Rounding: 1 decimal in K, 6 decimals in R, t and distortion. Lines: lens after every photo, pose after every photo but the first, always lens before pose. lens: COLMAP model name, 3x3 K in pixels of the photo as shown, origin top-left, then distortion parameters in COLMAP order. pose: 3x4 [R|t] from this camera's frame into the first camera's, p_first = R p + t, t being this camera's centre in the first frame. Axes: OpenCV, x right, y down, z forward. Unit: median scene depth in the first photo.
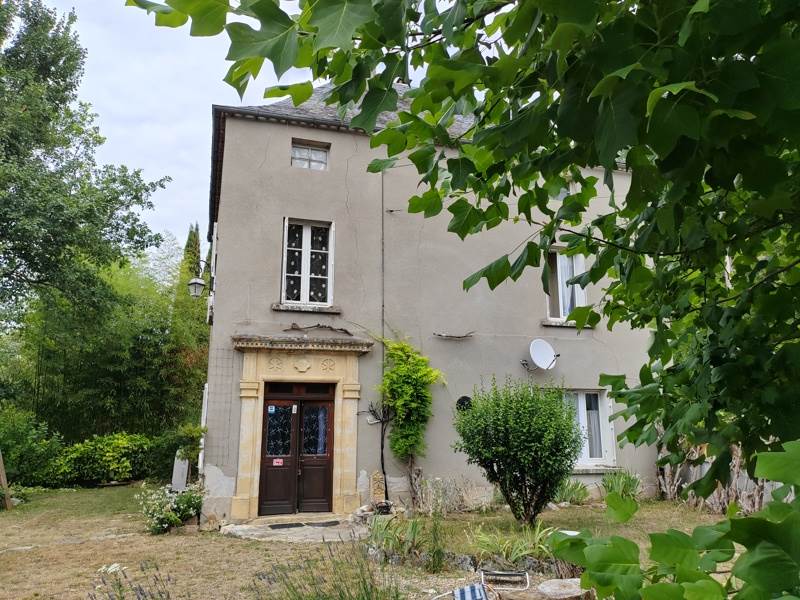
lens RADIAL K [[629.0, 0, 399.2], [0, 629.0, 296.7], [0, 0, 1]] dist [0.013622, 0.007566]
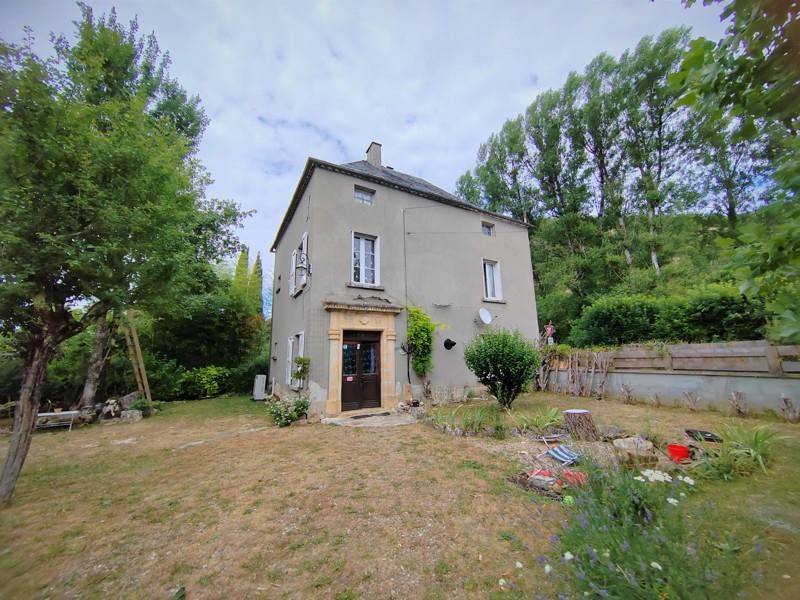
lens RADIAL K [[311.5, 0, 401.8], [0, 311.5, 303.3], [0, 0, 1]] dist [-0.000712, 0.000077]
pose [[0.975556, 0.018619, 0.218961, -0.232789], [-0.022155, 0.999661, 0.013704, 0.049711], [-0.218632, -0.018220, 0.975637, 0.172395]]
